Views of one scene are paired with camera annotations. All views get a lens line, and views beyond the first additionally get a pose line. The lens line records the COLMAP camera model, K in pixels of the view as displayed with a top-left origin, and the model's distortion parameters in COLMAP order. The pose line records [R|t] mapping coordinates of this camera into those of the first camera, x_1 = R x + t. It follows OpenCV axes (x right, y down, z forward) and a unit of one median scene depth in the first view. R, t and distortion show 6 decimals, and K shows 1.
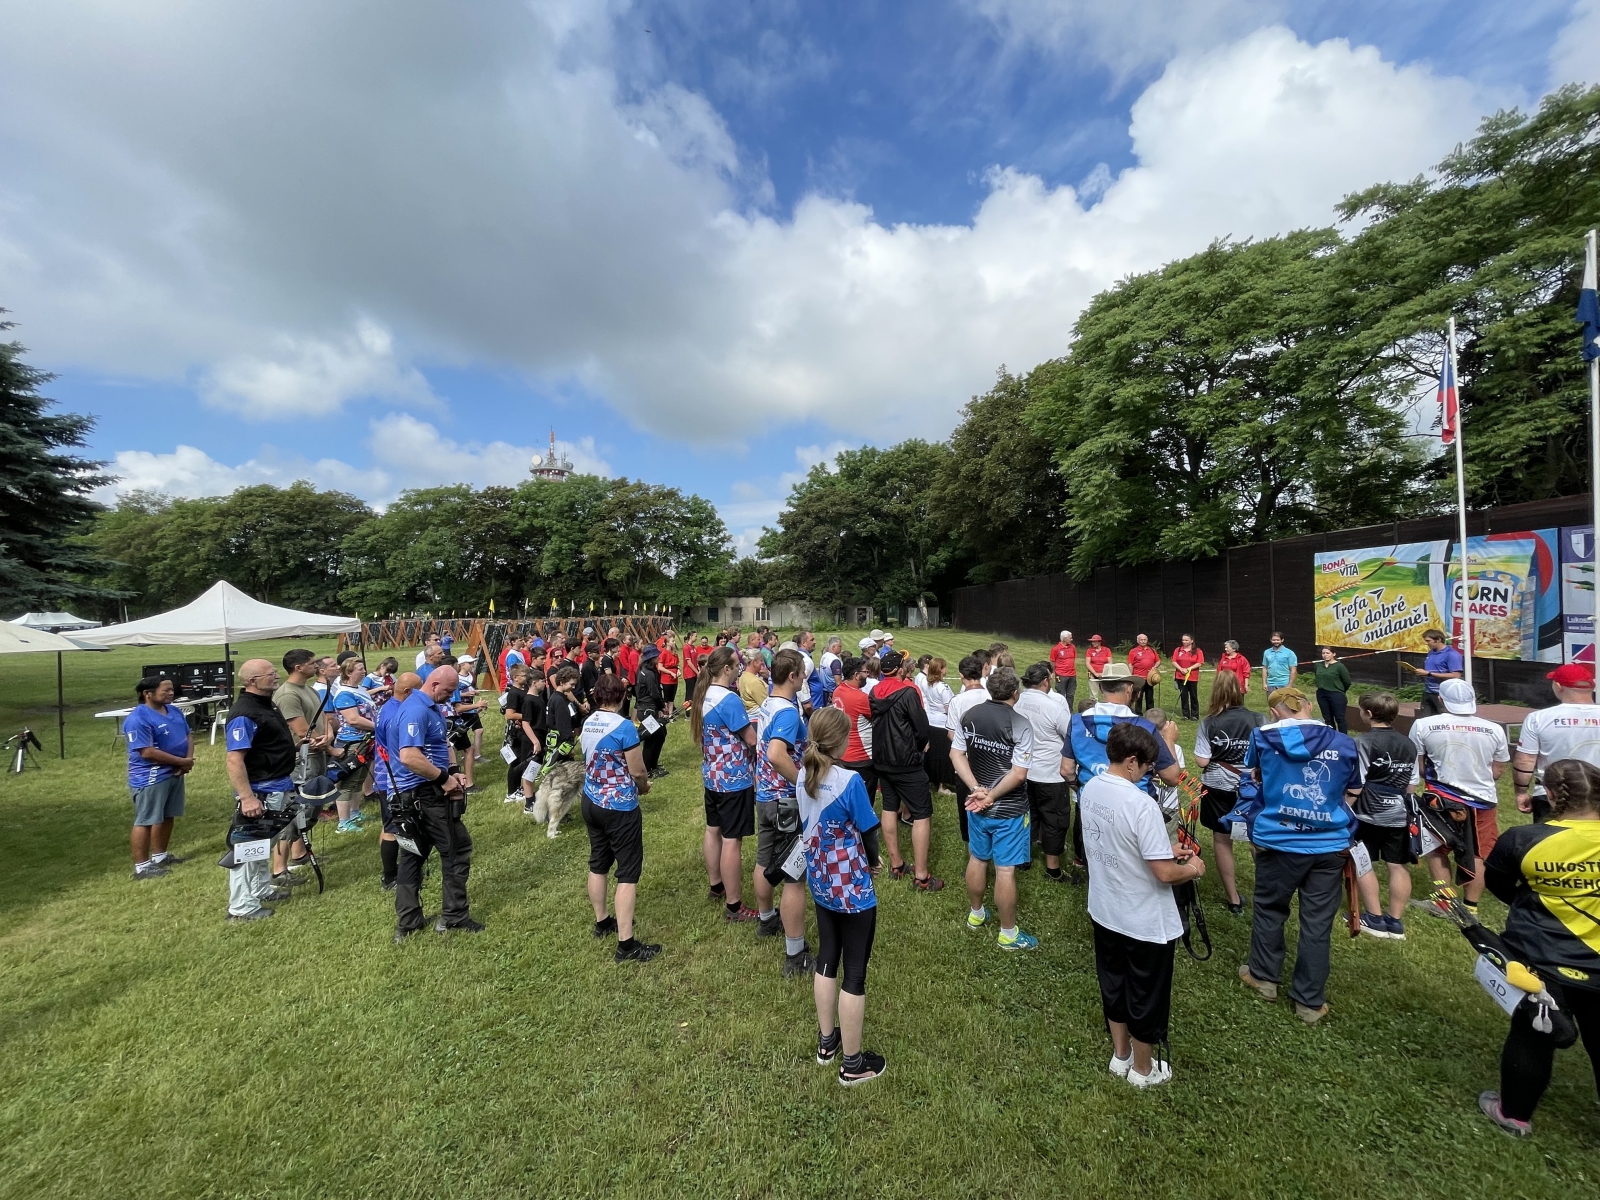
lens RADIAL K [[645.8, 0, 797.9], [0, 645.8, 593.9], [0, 0, 1]] dist [-0.001907, 0.000444]
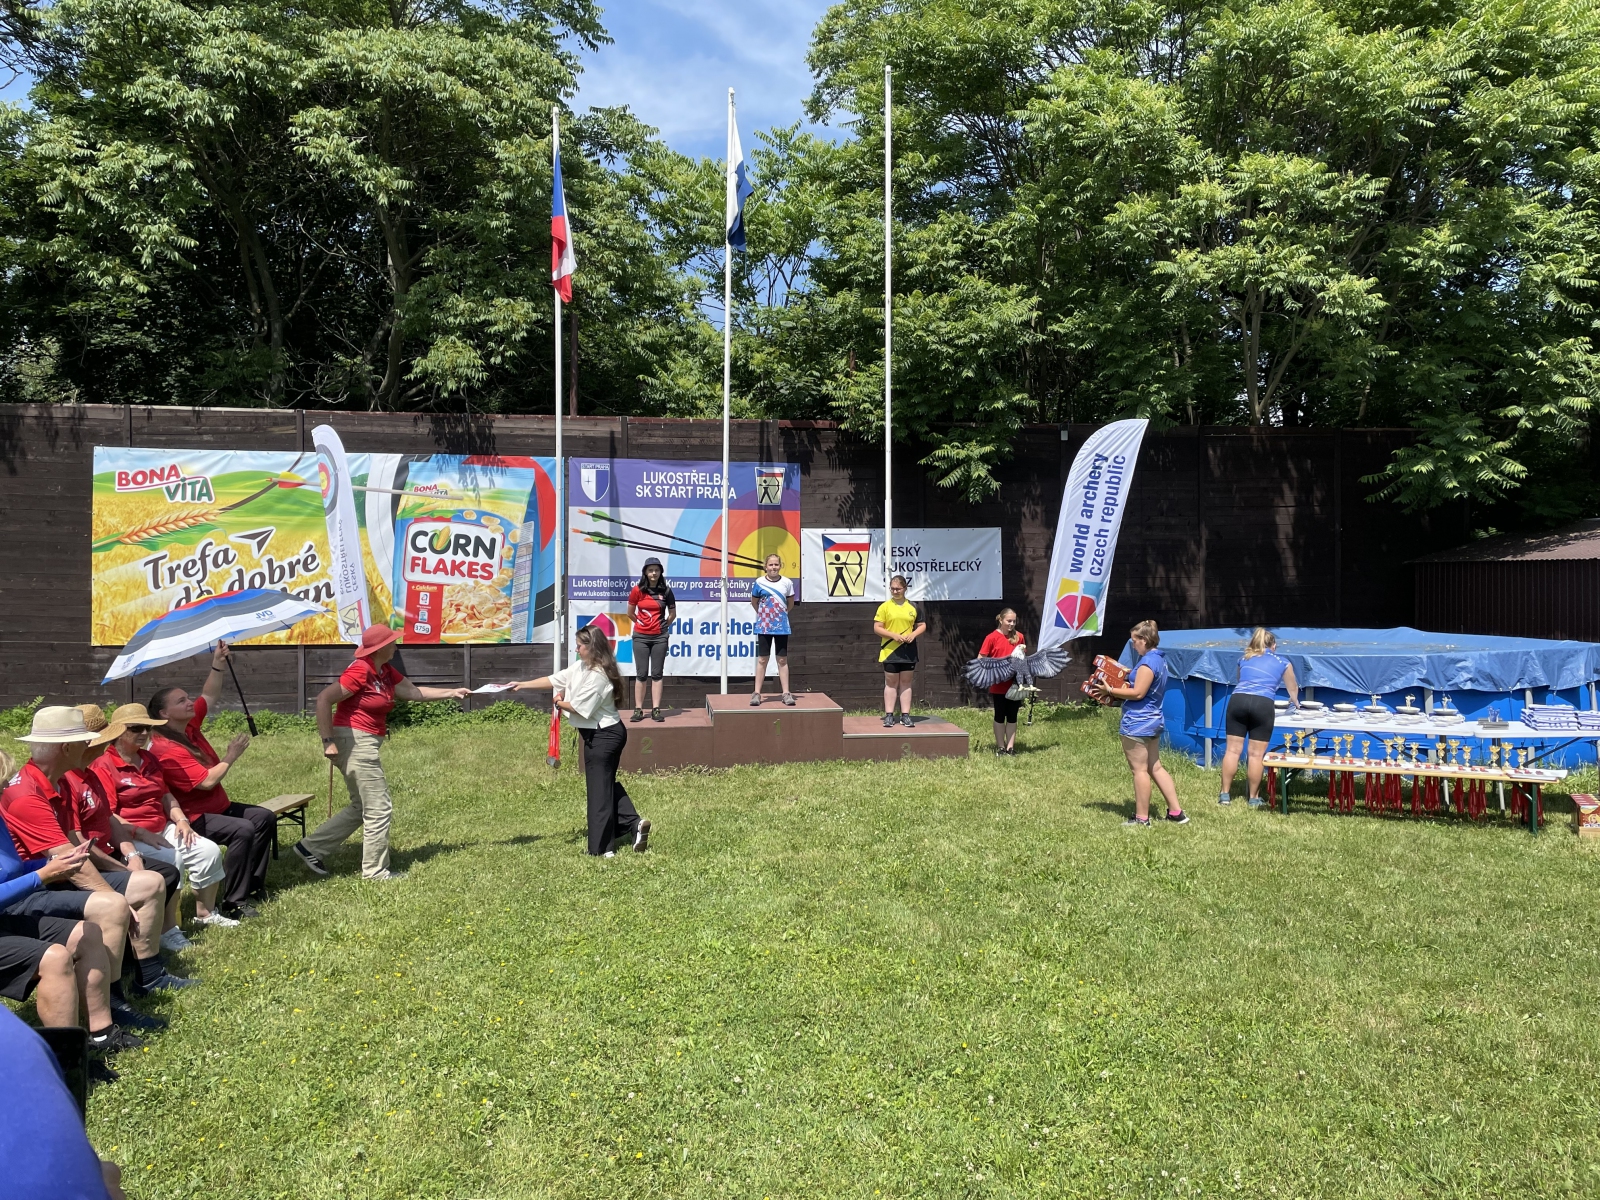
lens RADIAL K [[1202.1, 0, 809.7], [0, 1202.1, 590.7], [0, 0, 1]] dist [0.072304, -0.062217]
pose [[-0.165535, 0.002967, 0.986200, -0.157238], [-0.020943, 0.999759, -0.006523, 0.038448], [-0.985982, -0.021734, -0.165433, 0.707204]]
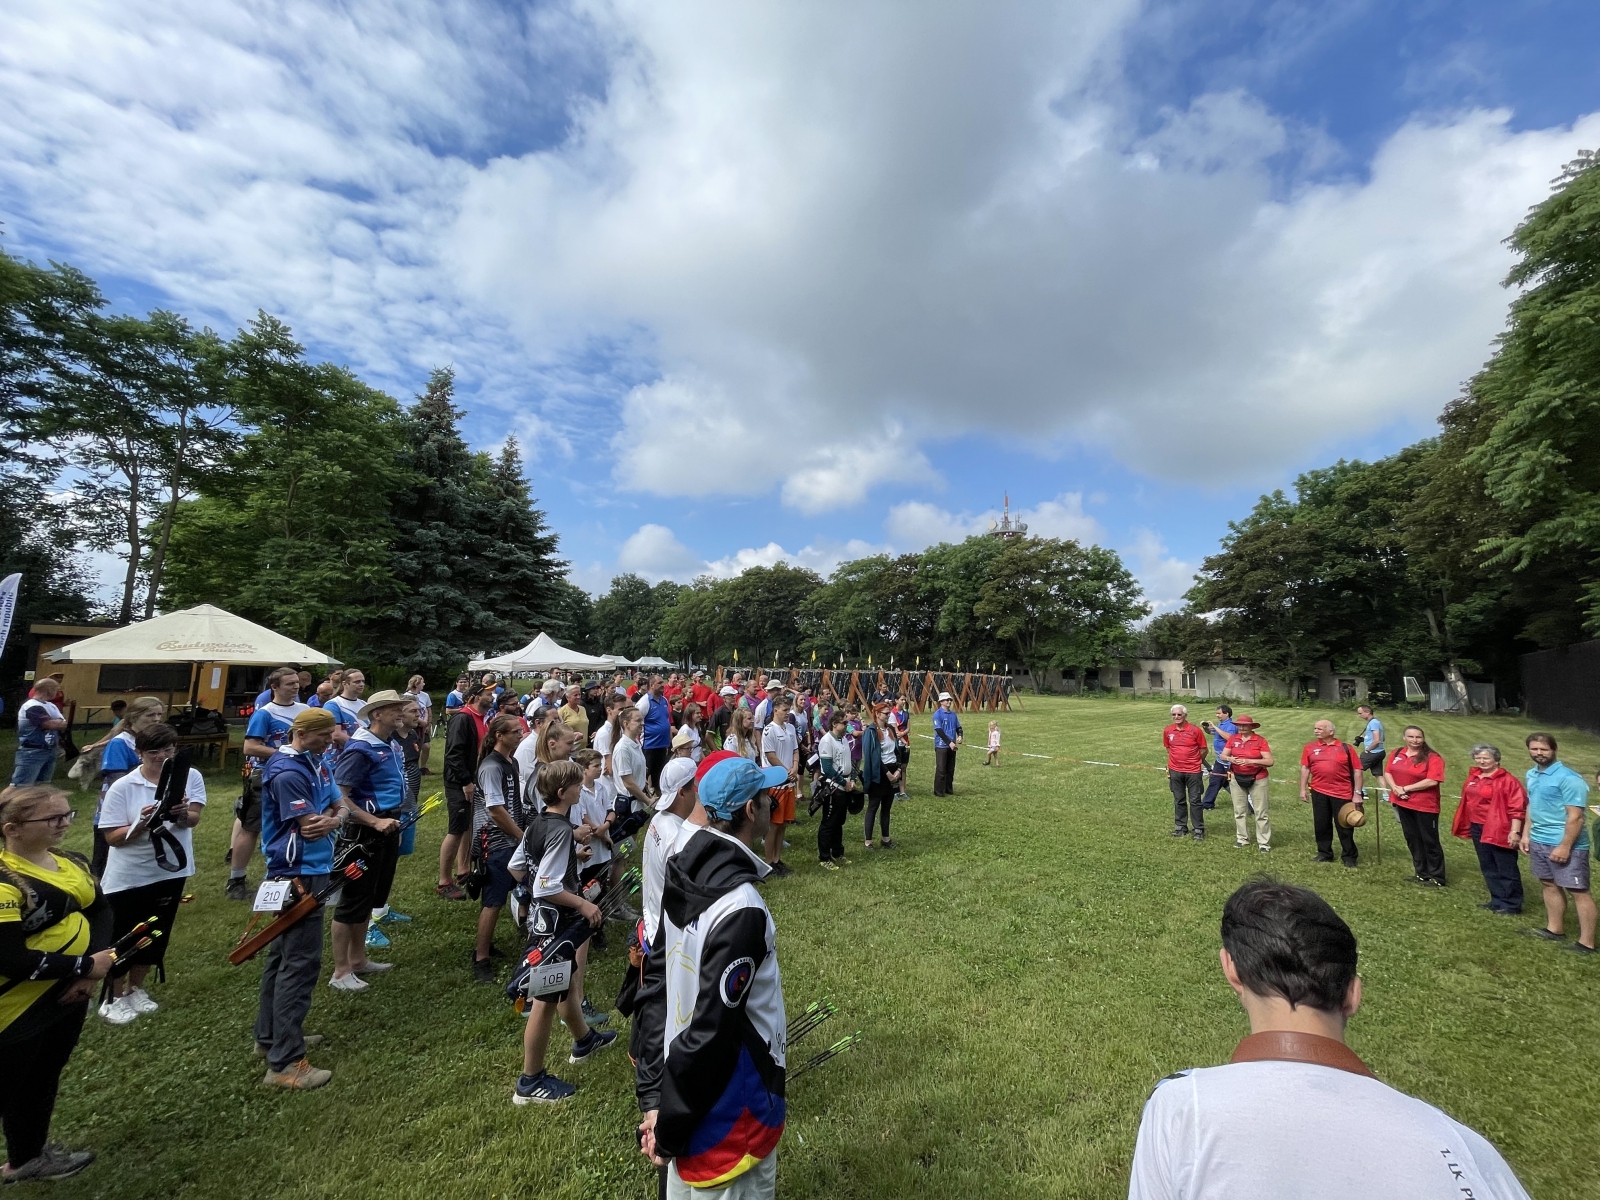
lens RADIAL K [[645.8, 0, 797.9], [0, 645.8, 593.9], [0, 0, 1]] dist [-0.001907, 0.000444]
pose [[0.757731, -0.039040, -0.651398, 0.459752], [-0.021340, 0.996193, -0.084528, 0.004381], [0.652218, 0.077950, 0.754013, 0.168502]]
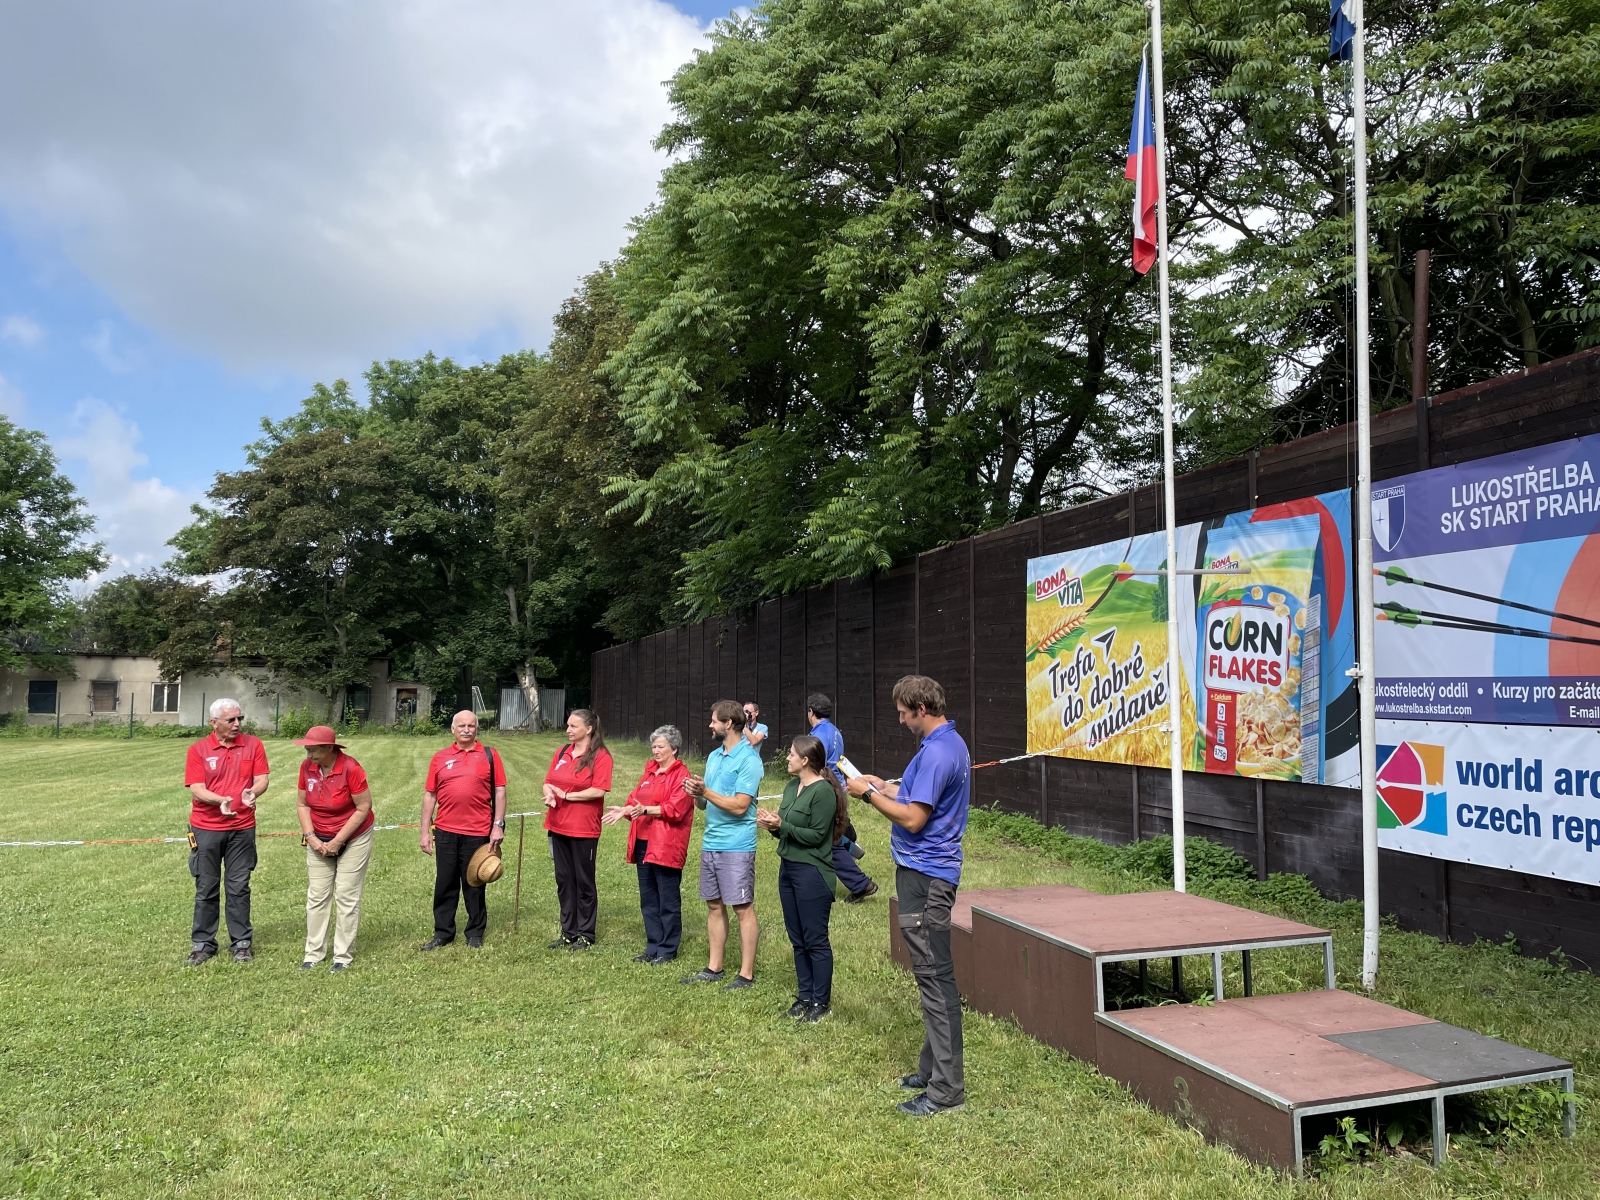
lens RADIAL K [[1202.1, 0, 809.7], [0, 1202.1, 590.7], [0, 0, 1]] dist [0.072304, -0.062217]
pose [[0.947995, 0.048404, 0.314584, 0.411313], [-0.026781, 0.996994, -0.072700, 0.031880], [-0.317158, 0.060495, 0.946441, 0.234064]]
